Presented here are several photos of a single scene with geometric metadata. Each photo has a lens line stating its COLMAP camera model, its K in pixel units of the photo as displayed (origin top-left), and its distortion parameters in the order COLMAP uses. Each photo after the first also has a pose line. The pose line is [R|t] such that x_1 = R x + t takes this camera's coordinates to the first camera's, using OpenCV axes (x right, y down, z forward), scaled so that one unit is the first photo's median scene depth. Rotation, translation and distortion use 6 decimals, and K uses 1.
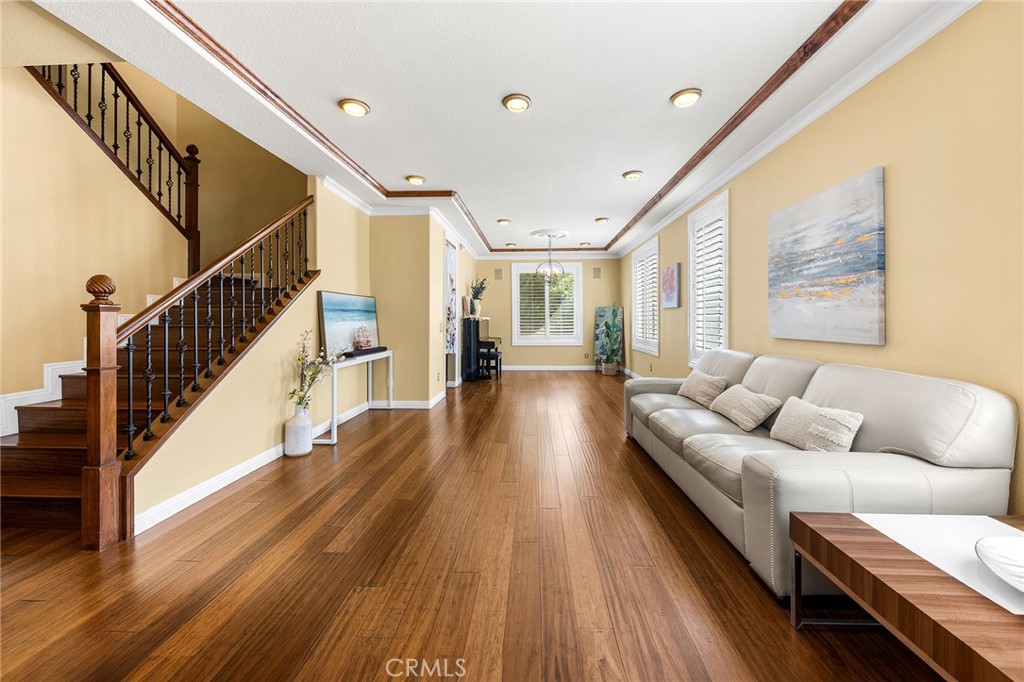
lens RADIAL K [[378.3, 0, 512.8], [0, 378.3, 316.4], [0, 0, 1]] dist [-0.000020, -0.000001]
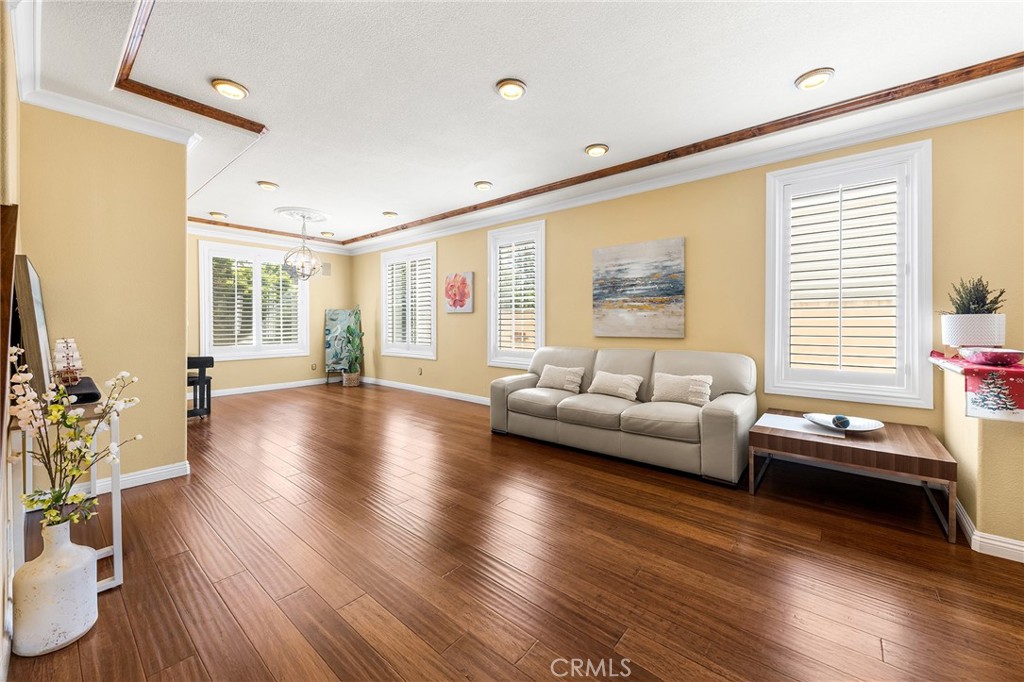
lens RADIAL K [[395.5, 0, 511.8], [0, 395.5, 322.7], [0, 0, 1]] dist [0.009961, -0.000010]
pose [[0.603412, 0.002296, 0.797427, -0.459471], [-0.006254, 0.999979, 0.001853, 0.003097], [-0.797405, -0.006105, 0.603413, 0.245619]]
